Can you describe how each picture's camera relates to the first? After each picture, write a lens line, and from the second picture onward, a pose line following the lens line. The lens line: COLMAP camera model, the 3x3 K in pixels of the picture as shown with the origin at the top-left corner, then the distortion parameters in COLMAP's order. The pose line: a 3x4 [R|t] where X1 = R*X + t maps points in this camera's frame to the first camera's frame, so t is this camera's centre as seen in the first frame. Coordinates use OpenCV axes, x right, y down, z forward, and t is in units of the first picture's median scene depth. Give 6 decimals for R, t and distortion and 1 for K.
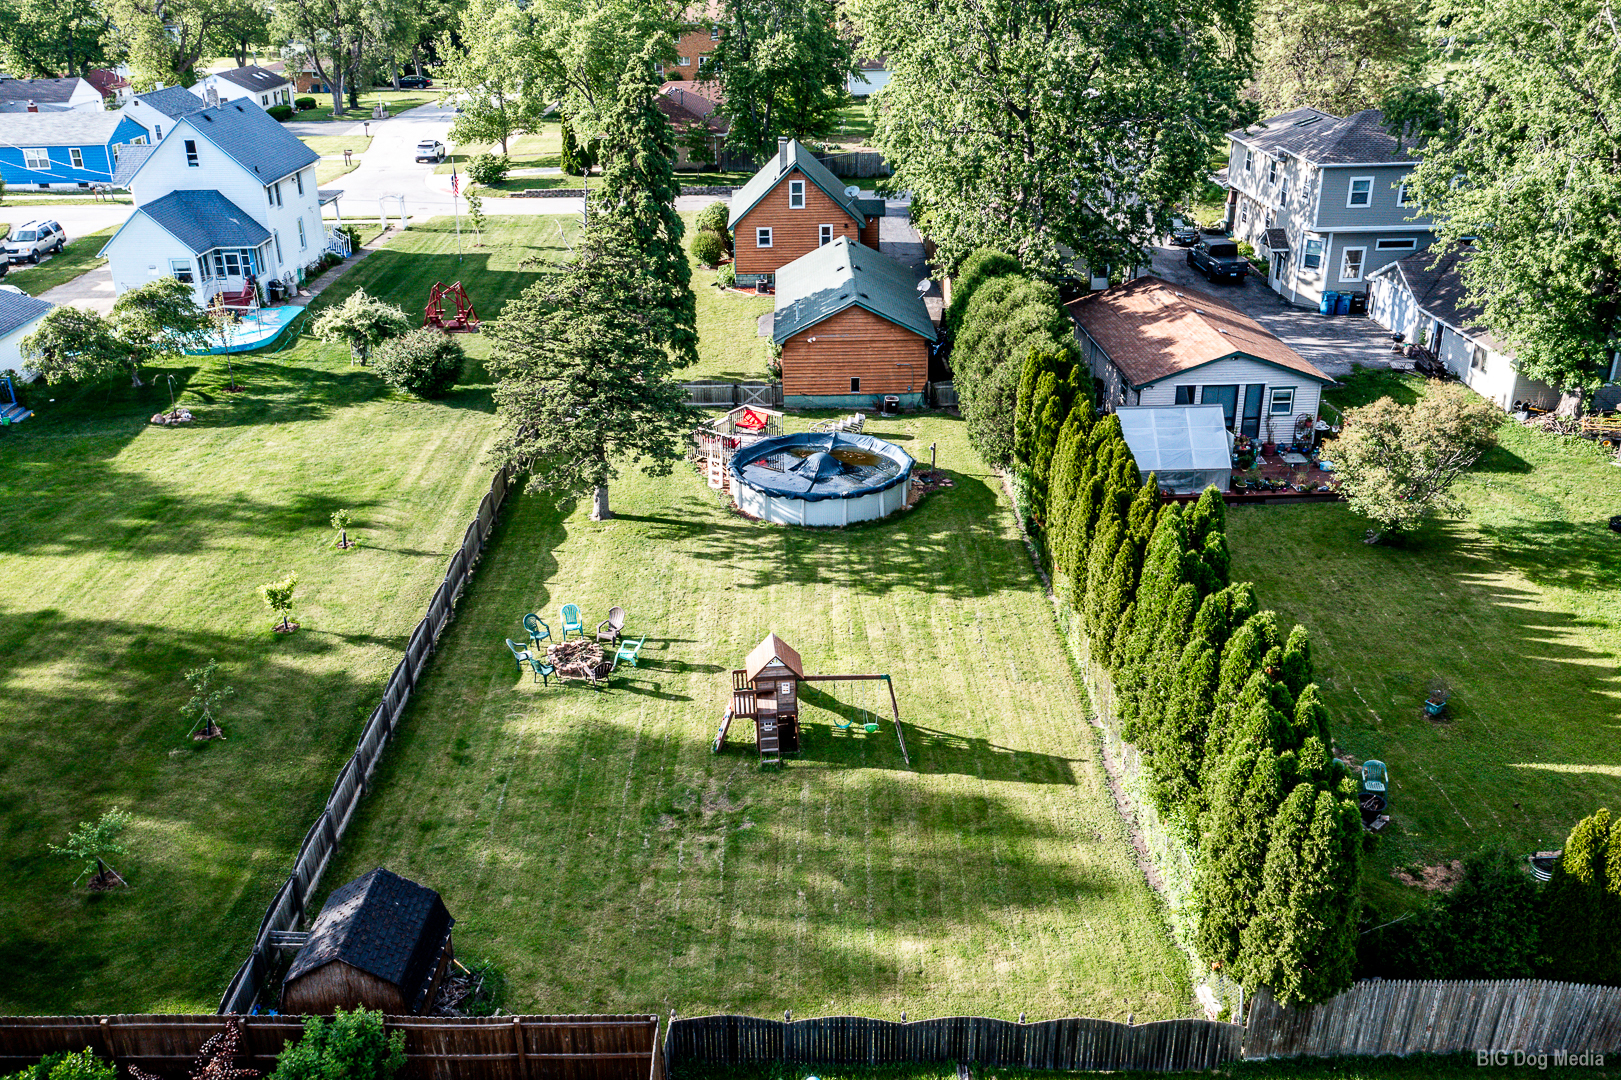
lens RADIAL K [[1341.5, 0, 810.5], [0, 1341.5, 540.0], [0, 0, 1]] dist [-0.003352, 0.009308]
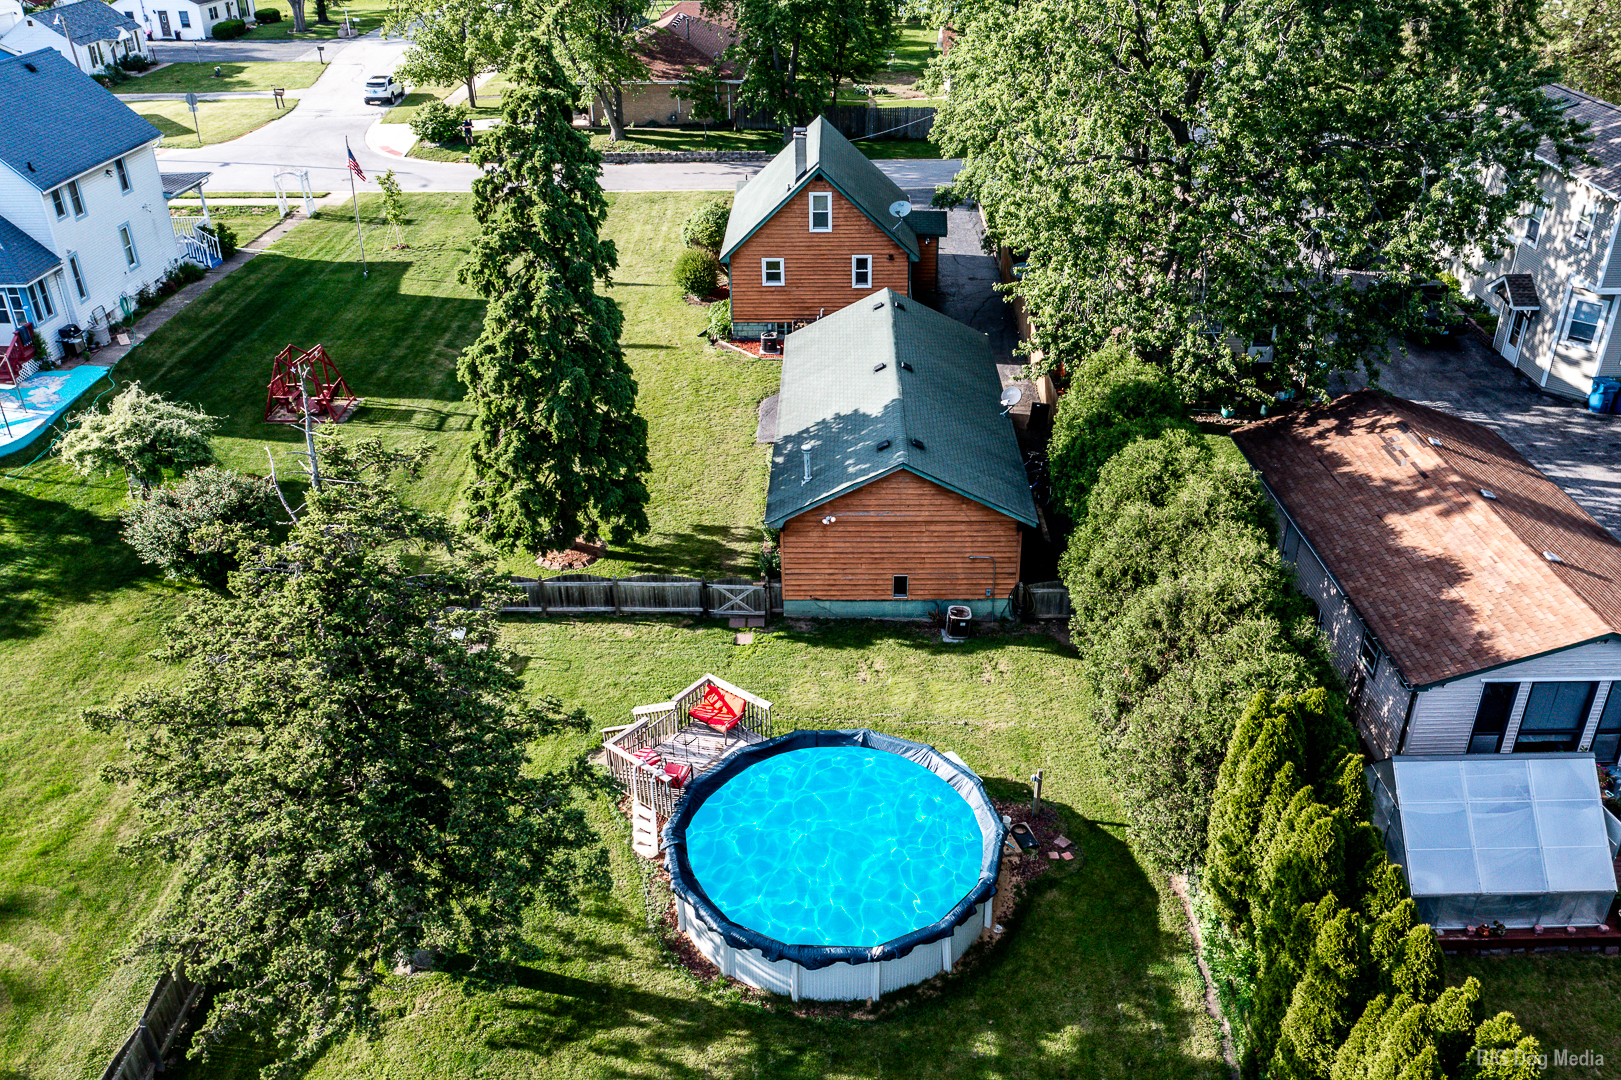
lens RADIAL K [[1273.4, 0, 854.2], [0, 1273.4, 521.2], [0, 0, 1]] dist [0.007321, -0.008046]
pose [[0.999932, 0.011602, -0.000846, 0.010530], [-0.011498, 0.996753, 0.079698, -0.163541], [0.001768, -0.079683, 0.996819, 0.361636]]
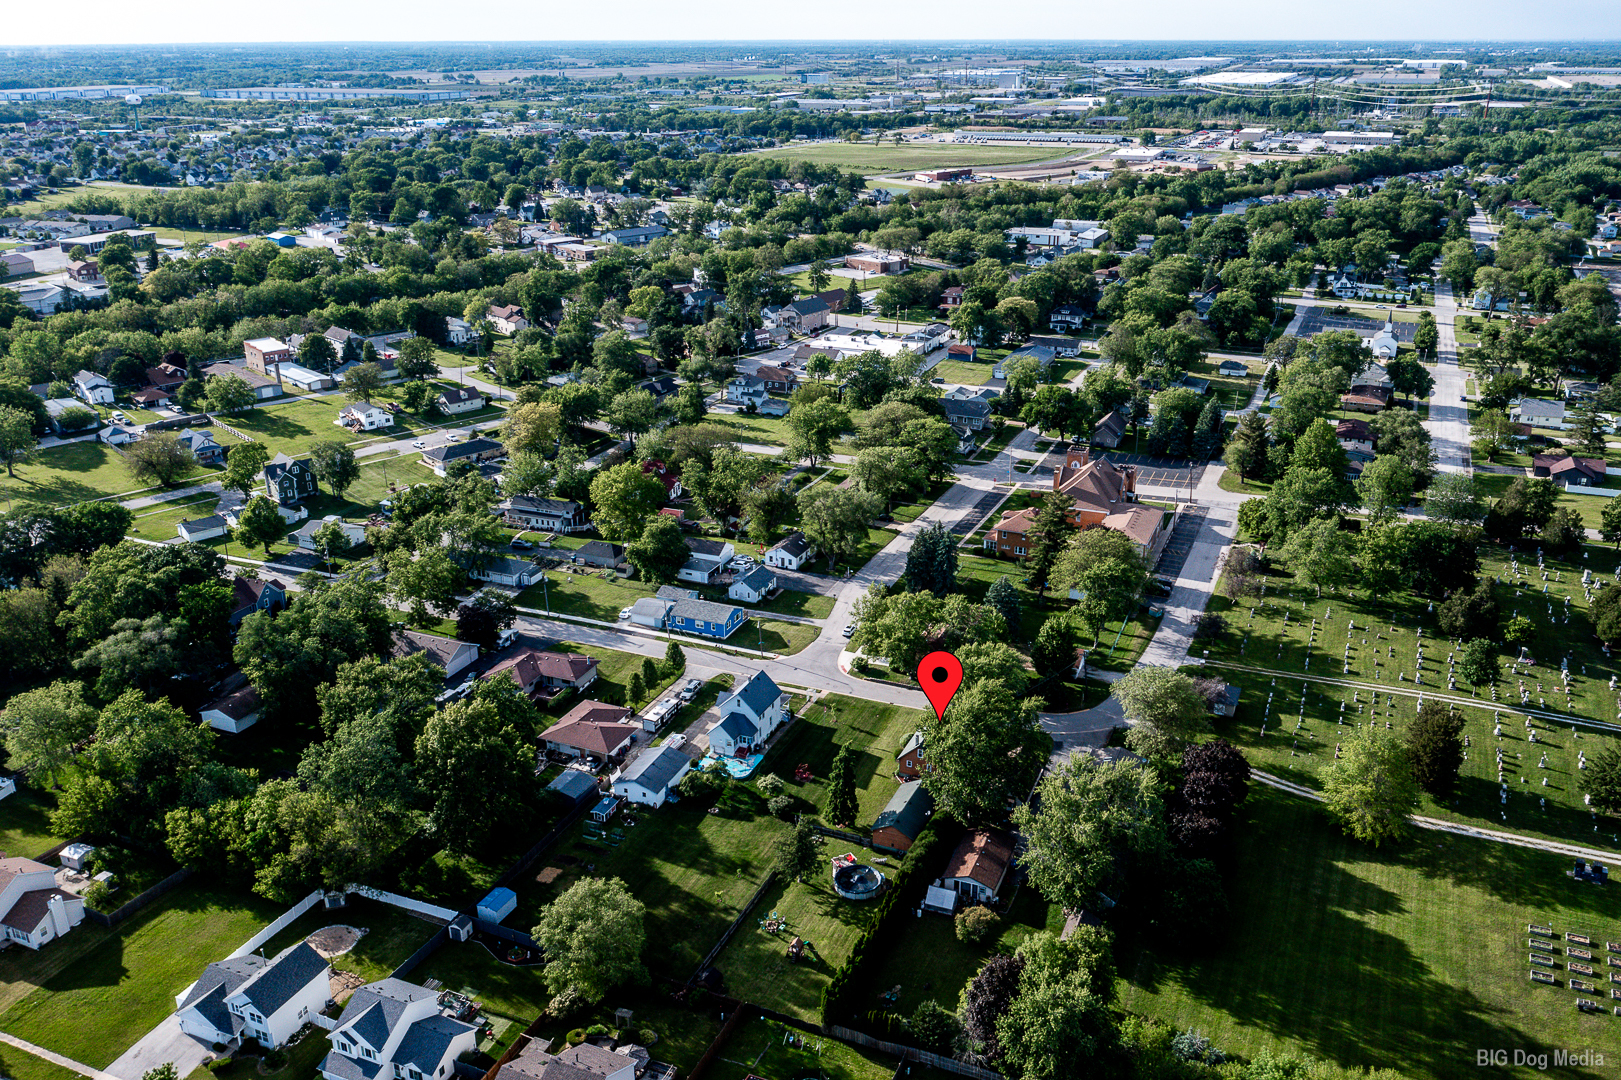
lens RADIAL K [[1341.5, 0, 810.5], [0, 1341.5, 540.0], [0, 0, 1]] dist [-0.003352, 0.009308]
pose [[0.905156, 0.134008, -0.403405, 0.931834], [-0.150020, 0.988649, -0.008190, -0.691324], [0.397728, 0.067932, 0.914985, -1.874962]]
